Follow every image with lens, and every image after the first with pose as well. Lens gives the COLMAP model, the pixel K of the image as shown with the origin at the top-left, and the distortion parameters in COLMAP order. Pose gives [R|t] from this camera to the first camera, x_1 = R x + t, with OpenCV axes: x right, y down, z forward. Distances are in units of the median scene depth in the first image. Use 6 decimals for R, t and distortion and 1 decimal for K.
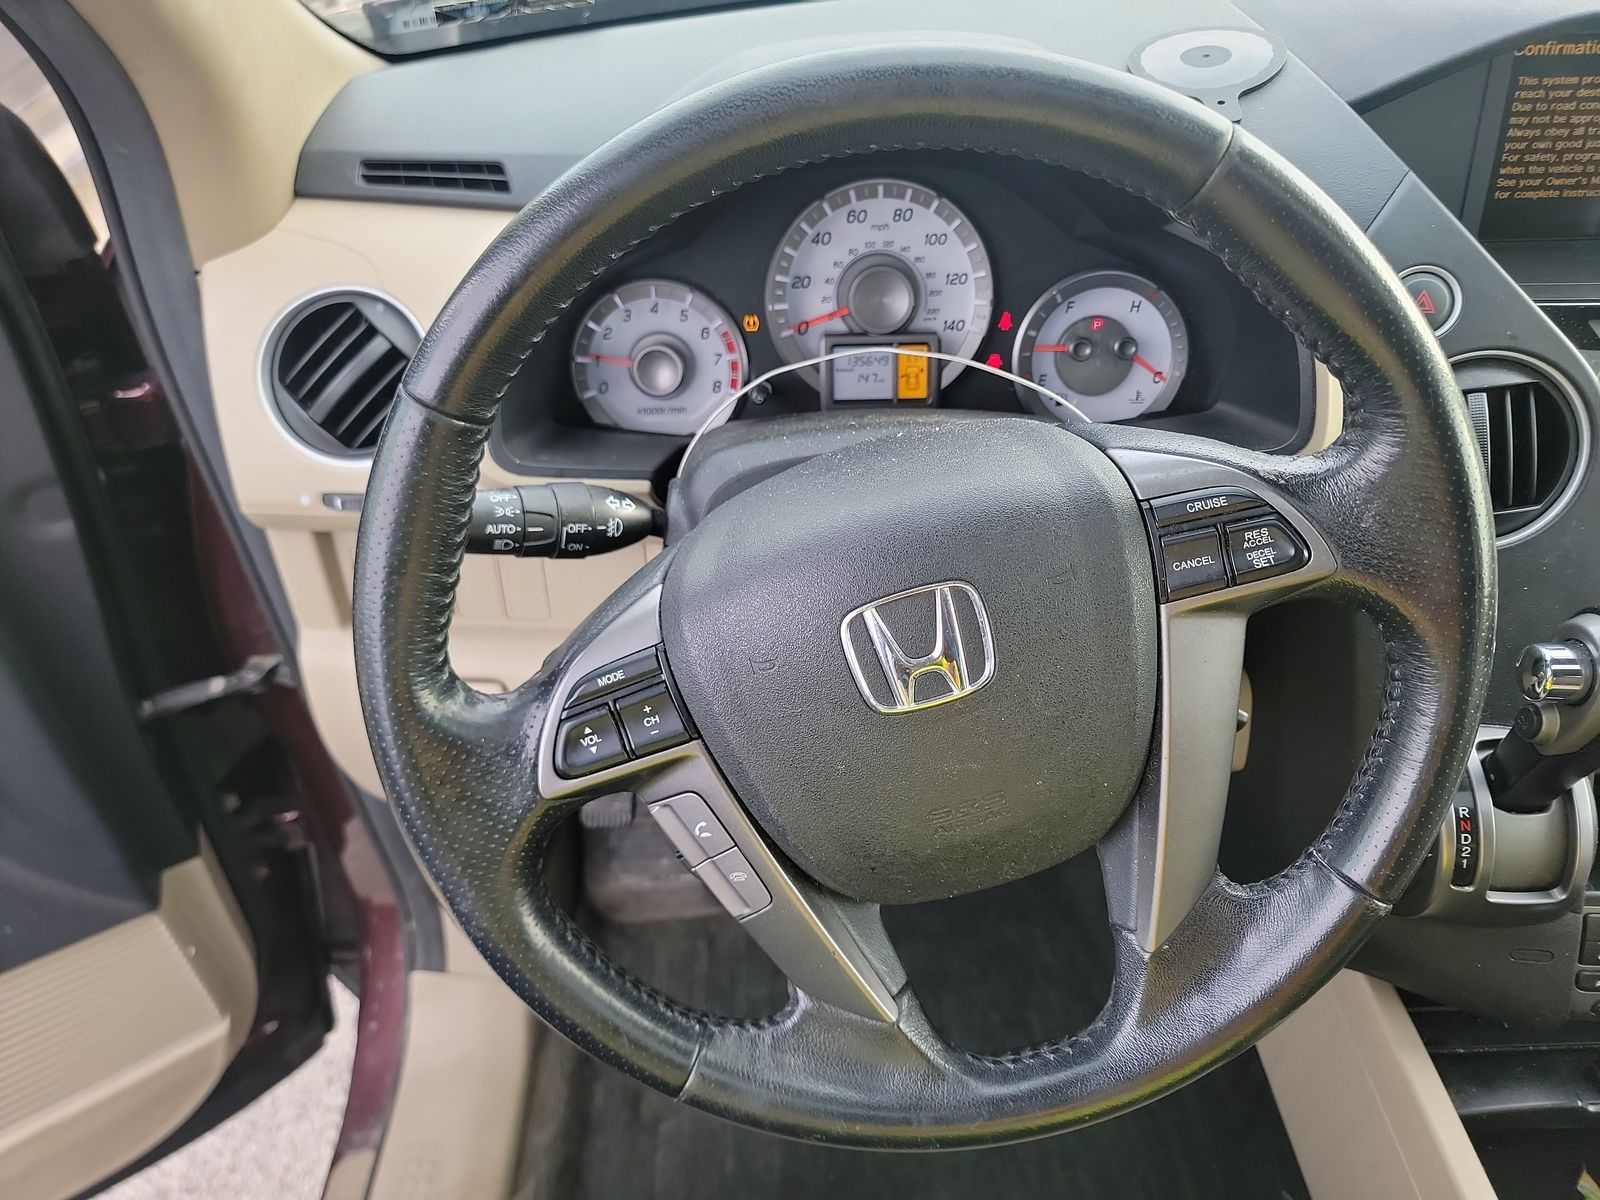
lens RADIAL K [[1168.6, 0, 813.8], [0, 1168.6, 580.7], [0, 0, 1]] dist [0.074400, -0.081474]
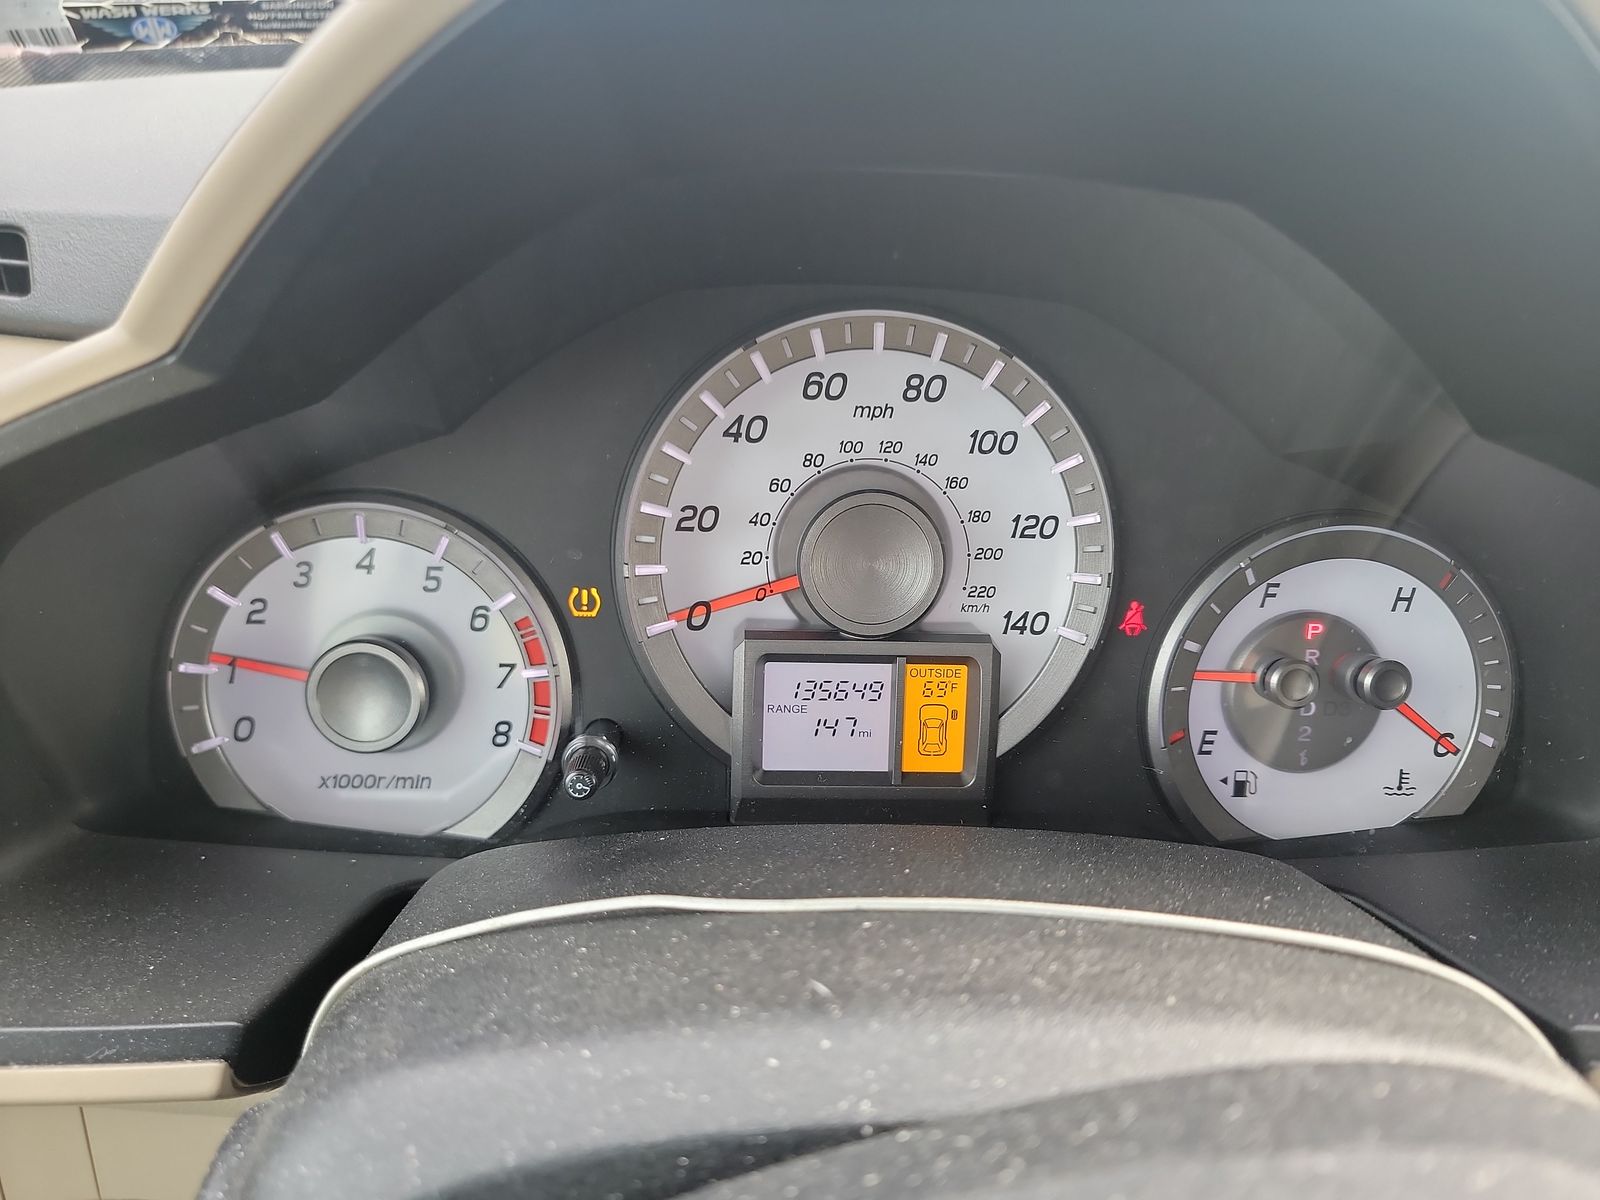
lens RADIAL K [[1168.6, 0, 813.8], [0, 1168.6, 580.7], [0, 0, 1]] dist [0.074400, -0.081474]
pose [[0.997393, 0.038687, 0.060922, 0.007338], [-0.027213, 0.983472, -0.179004, -0.149470], [-0.066840, 0.176879, 0.981960, 0.550207]]
